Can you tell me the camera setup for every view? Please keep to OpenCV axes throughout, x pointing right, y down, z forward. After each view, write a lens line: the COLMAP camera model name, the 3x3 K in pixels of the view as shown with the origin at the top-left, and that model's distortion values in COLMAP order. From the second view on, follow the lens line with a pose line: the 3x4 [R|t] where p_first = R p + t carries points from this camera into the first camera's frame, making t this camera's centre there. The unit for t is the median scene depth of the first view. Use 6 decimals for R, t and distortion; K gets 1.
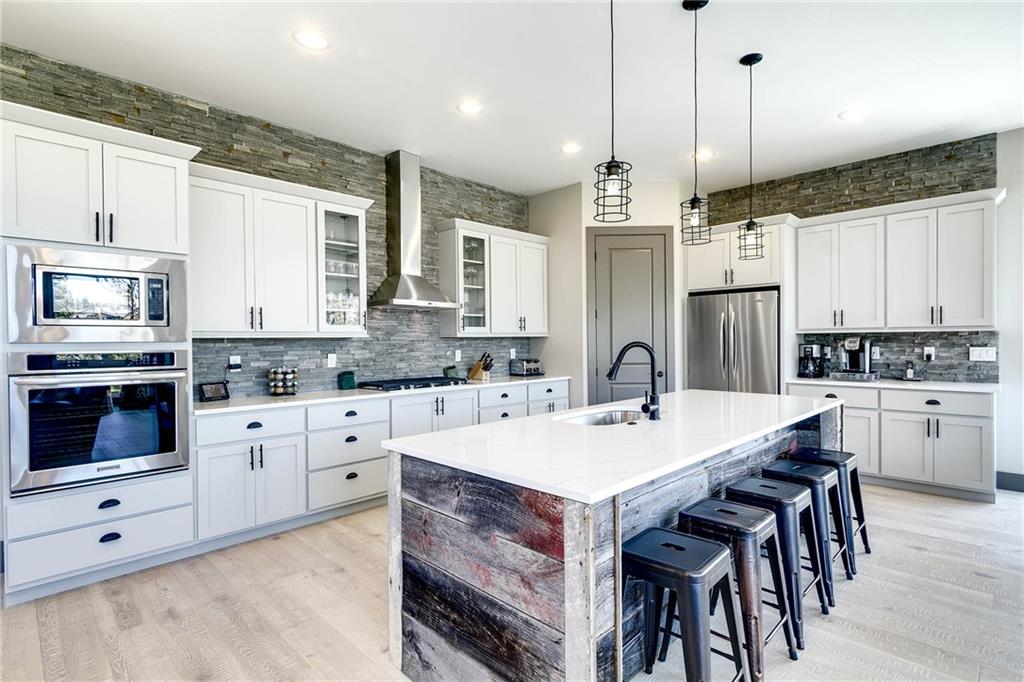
lens RADIAL K [[515.3, 0, 512.0], [0, 515.3, 341.0], [0, 0, 1]] dist [-0.001876, -0.001899]
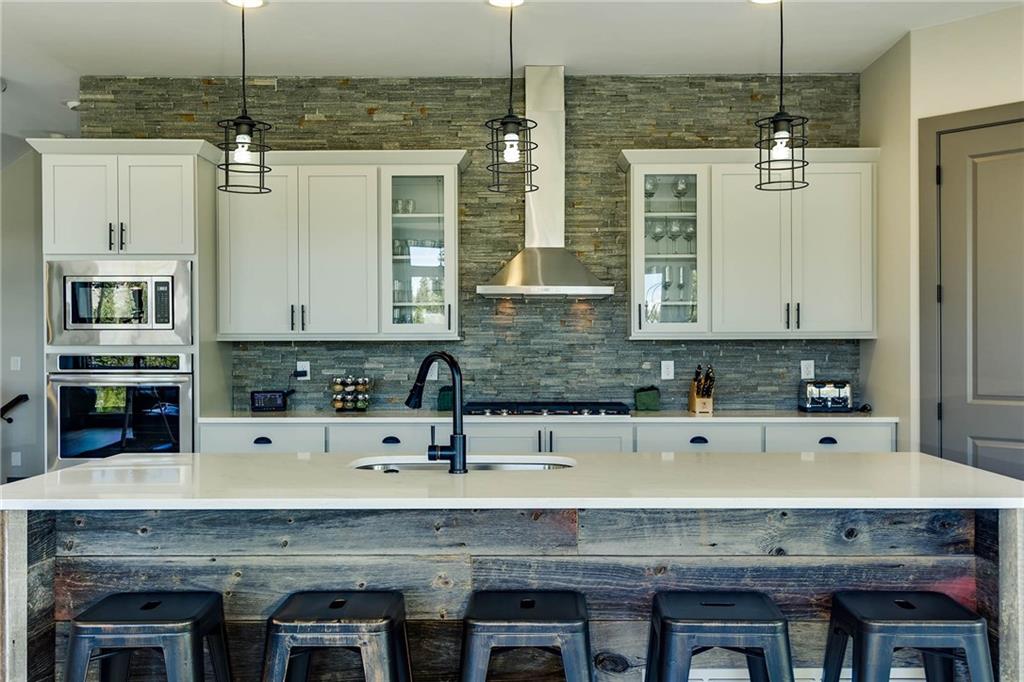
lens RADIAL K [[884.3, 0, 512.0], [0, 884.3, 341.0], [0, 0, 1]] dist [0.001800, 0.006185]
pose [[0.717595, 0.005275, -0.696441, 0.644912], [-0.006006, 0.999981, 0.001386, -0.008165], [0.696435, 0.003188, 0.717613, 0.160203]]
